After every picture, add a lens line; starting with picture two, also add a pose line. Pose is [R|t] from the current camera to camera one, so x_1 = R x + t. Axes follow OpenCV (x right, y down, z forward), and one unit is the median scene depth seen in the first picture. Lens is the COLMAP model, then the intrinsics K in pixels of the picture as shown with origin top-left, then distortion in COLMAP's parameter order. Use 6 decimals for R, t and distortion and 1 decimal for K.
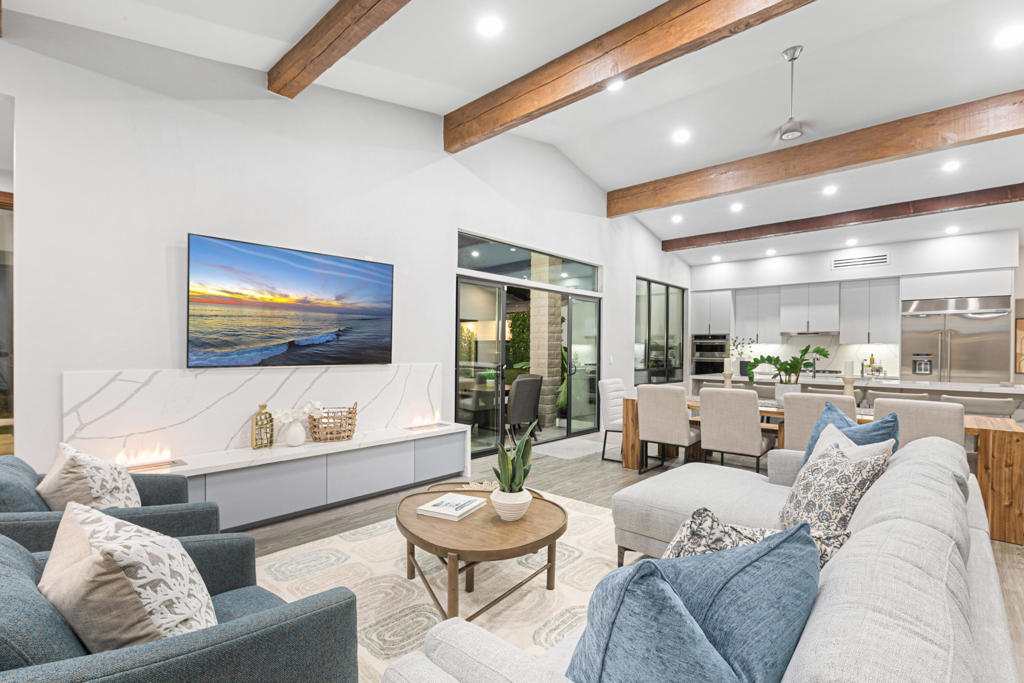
lens RADIAL K [[477.1, 0, 558.0], [0, 477.1, 354.9], [0, 0, 1]] dist [0.001656, -0.001142]
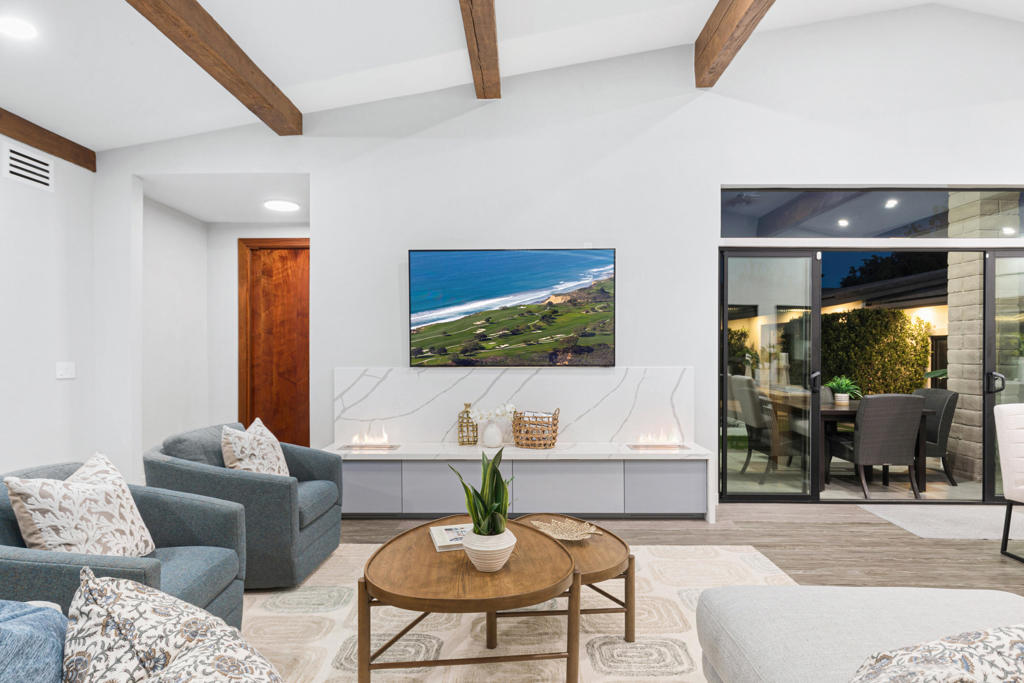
lens RADIAL K [[576.4, 0, 514.6], [0, 576.4, 352.2], [0, 0, 1]] dist [0.005557, 0.001856]
pose [[0.636929, -0.000142, -0.770922, 0.366722], [-0.003900, 0.999987, -0.003406, -0.002992], [0.770913, 0.005176, 0.636920, 0.245279]]
